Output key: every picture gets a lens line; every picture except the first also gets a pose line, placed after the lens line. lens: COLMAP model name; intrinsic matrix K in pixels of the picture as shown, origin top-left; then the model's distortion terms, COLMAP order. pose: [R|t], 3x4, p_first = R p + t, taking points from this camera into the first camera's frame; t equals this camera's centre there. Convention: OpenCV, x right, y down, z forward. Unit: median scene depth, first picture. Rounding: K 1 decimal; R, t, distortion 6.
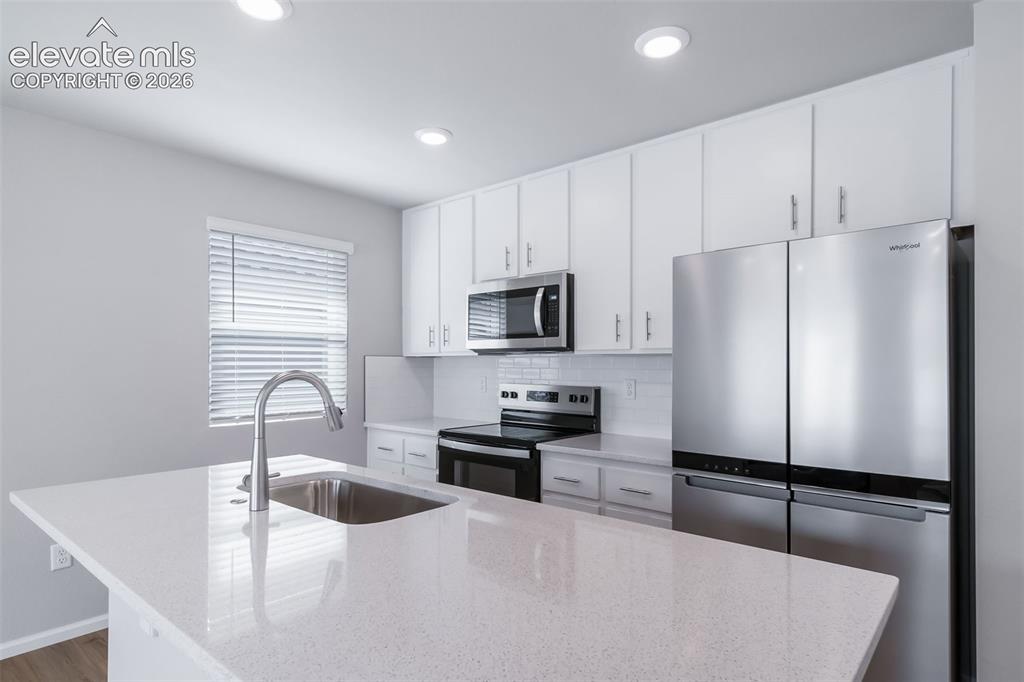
lens RADIAL K [[569.5, 0, 512.4], [0, 569.5, 356.6], [0, 0, 1]] dist [0.000738, 0.000107]
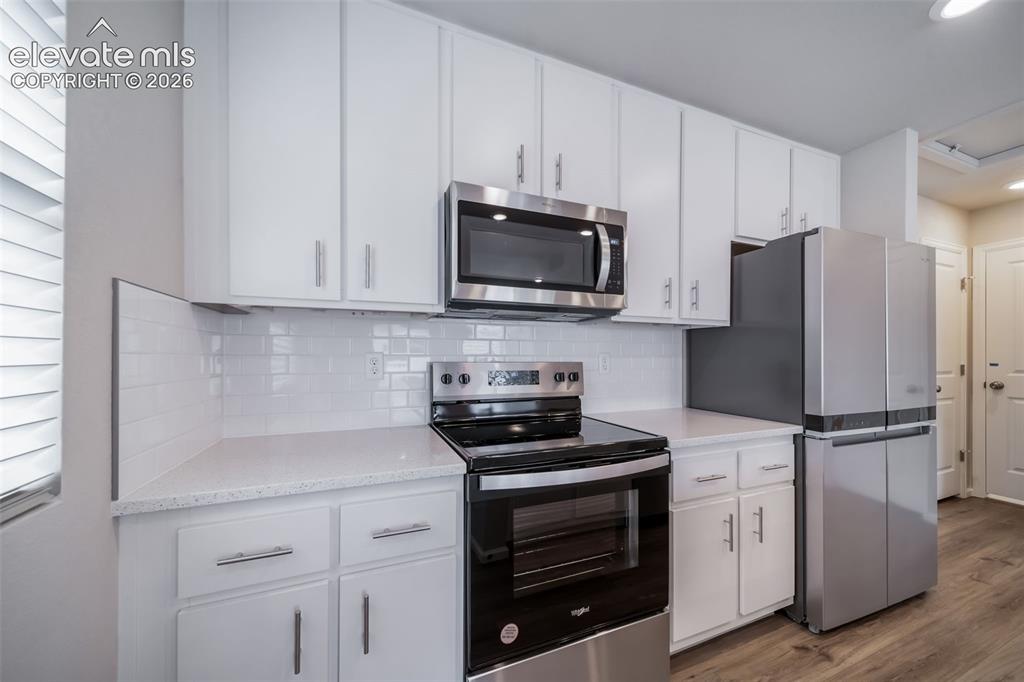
lens RADIAL K [[368.6, 0, 512.0], [0, 368.6, 341.0], [0, 0, 1]] dist [0.001183, 0.000089]
pose [[0.463175, 0.032624, 0.885666, -0.375631], [-0.016298, 0.999467, -0.028293, 0.038075], [-0.886117, -0.001330, 0.463459, 0.809889]]
